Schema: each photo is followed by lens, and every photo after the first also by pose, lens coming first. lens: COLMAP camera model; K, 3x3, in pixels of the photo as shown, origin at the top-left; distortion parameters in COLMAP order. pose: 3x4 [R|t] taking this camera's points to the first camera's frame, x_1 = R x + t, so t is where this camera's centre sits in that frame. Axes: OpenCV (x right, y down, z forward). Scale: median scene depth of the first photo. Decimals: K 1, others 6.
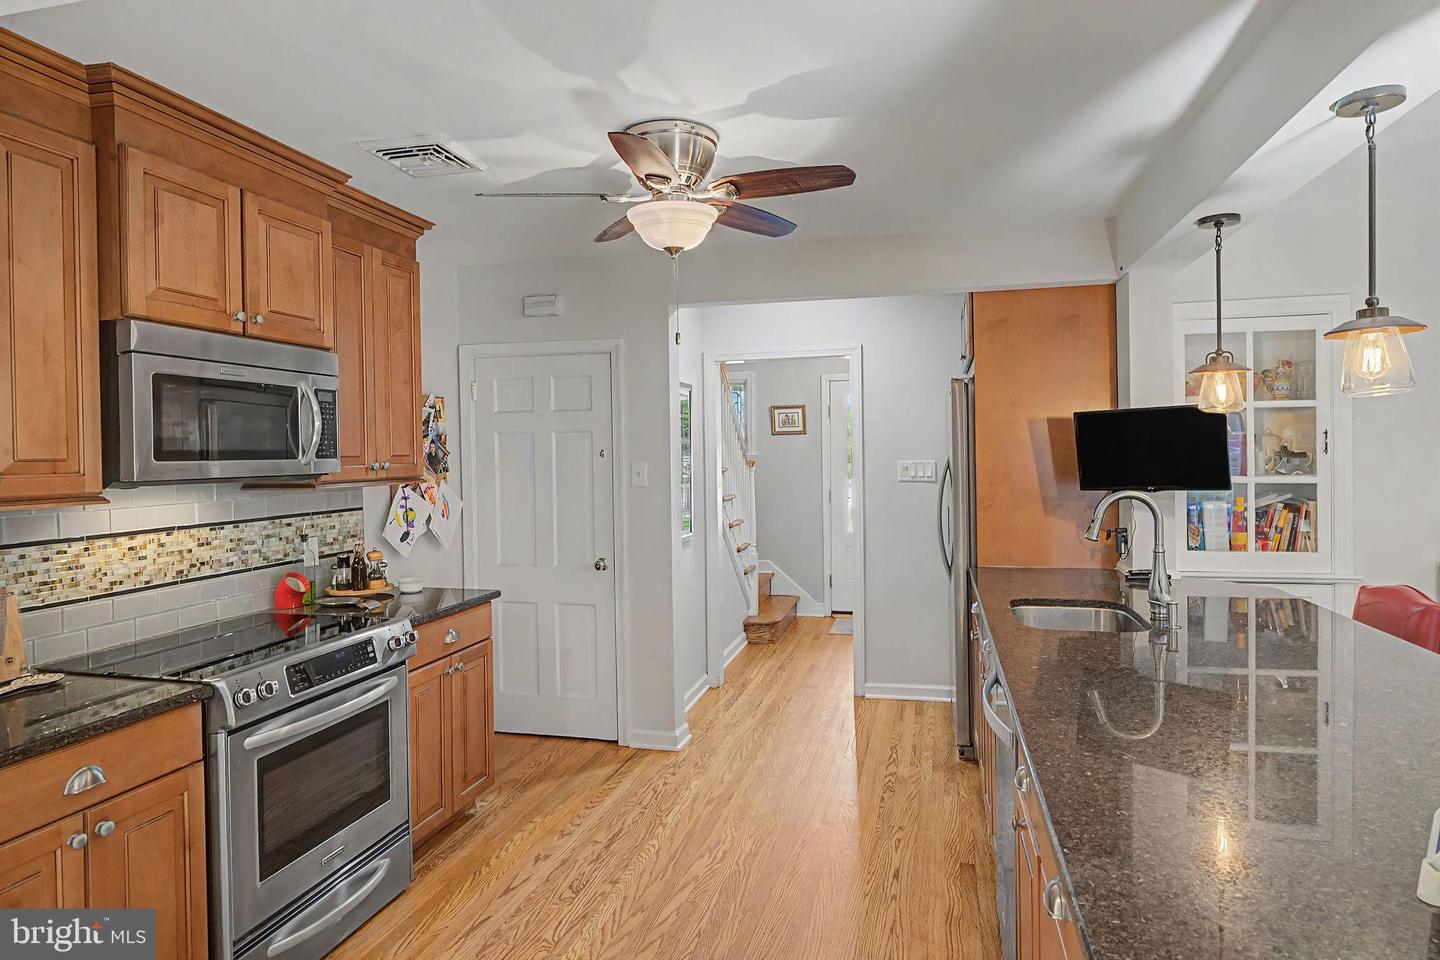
lens RADIAL K [[813.5, 0, 735.1], [0, 813.5, 463.9], [0, 0, 1]] dist [-0.000377, -0.008277]
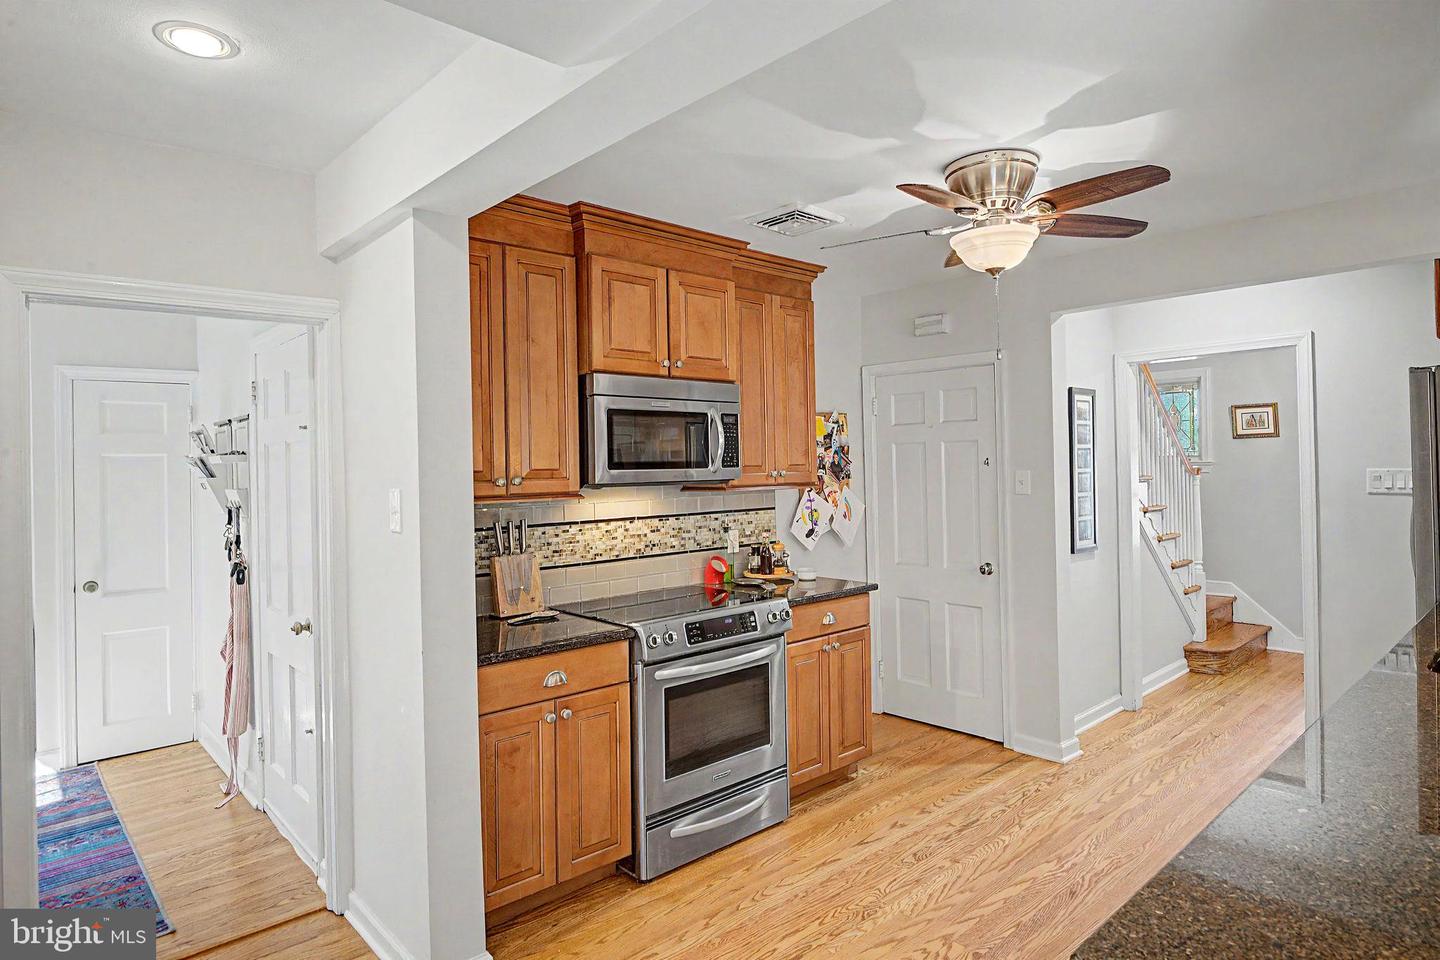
lens RADIAL K [[813.5, 0, 735.1], [0, 813.5, 463.9], [0, 0, 1]] dist [-0.000377, -0.008277]
pose [[0.836410, -0.003095, -0.548096, 0.201600], [-0.001243, 0.999971, -0.007544, -0.002733], [0.548103, 0.006991, 0.836381, -0.063237]]
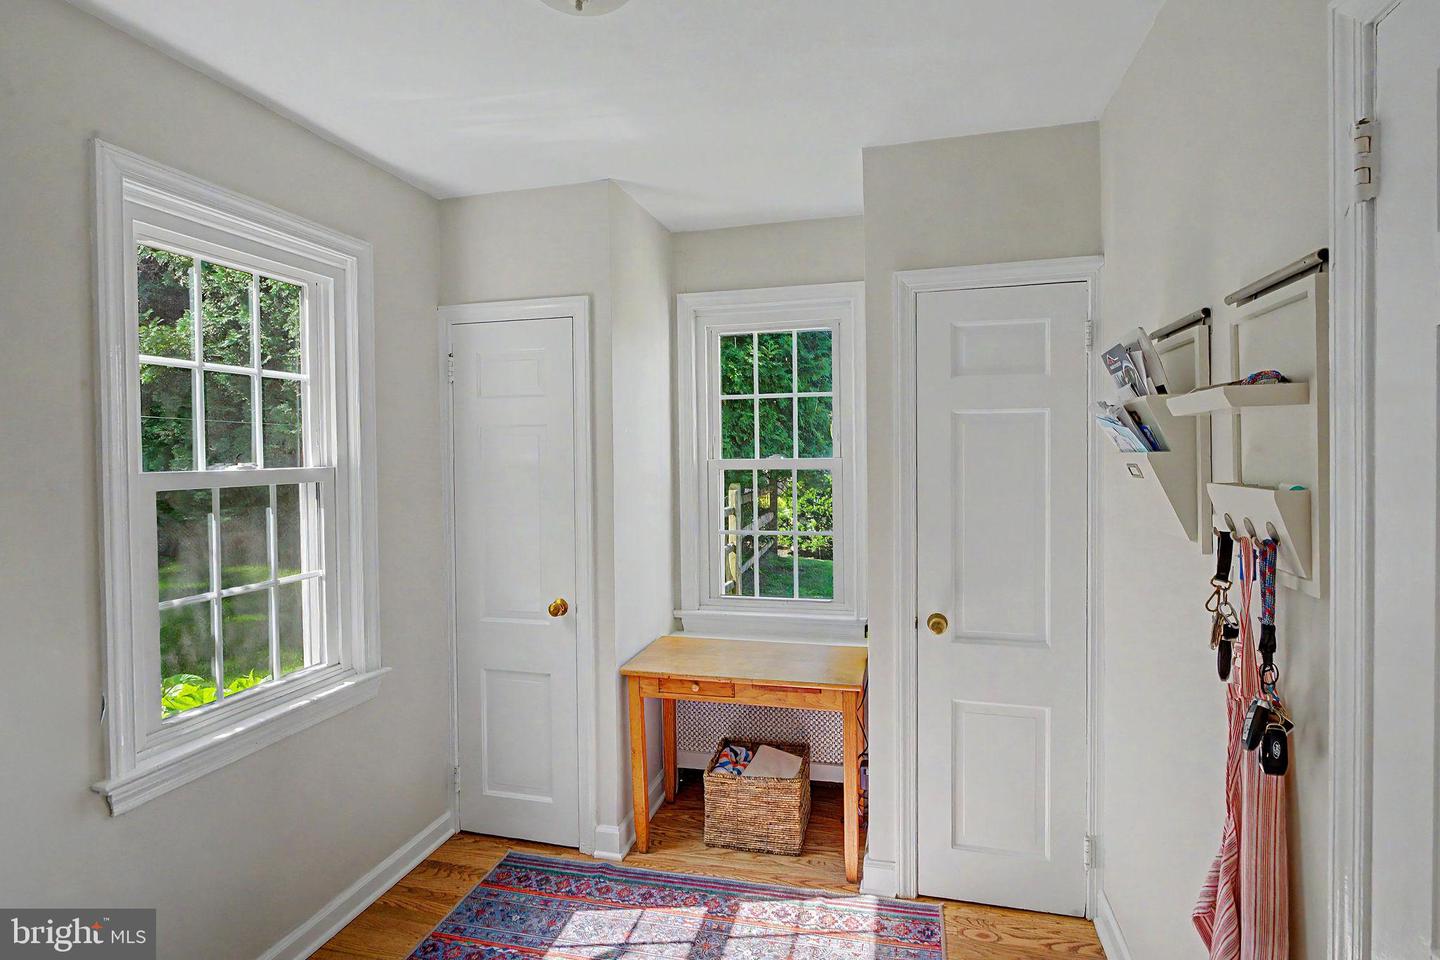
lens RADIAL K [[706.1, 0, 721.8], [0, 706.1, 459.9], [0, 0, 1]] dist [-0.011839, -0.000188]
pose [[-0.020256, 0.027515, -0.999416, -0.230229], [-0.002852, 0.999616, 0.027578, 0.000463], [0.999791, 0.003409, -0.020170, 0.095073]]
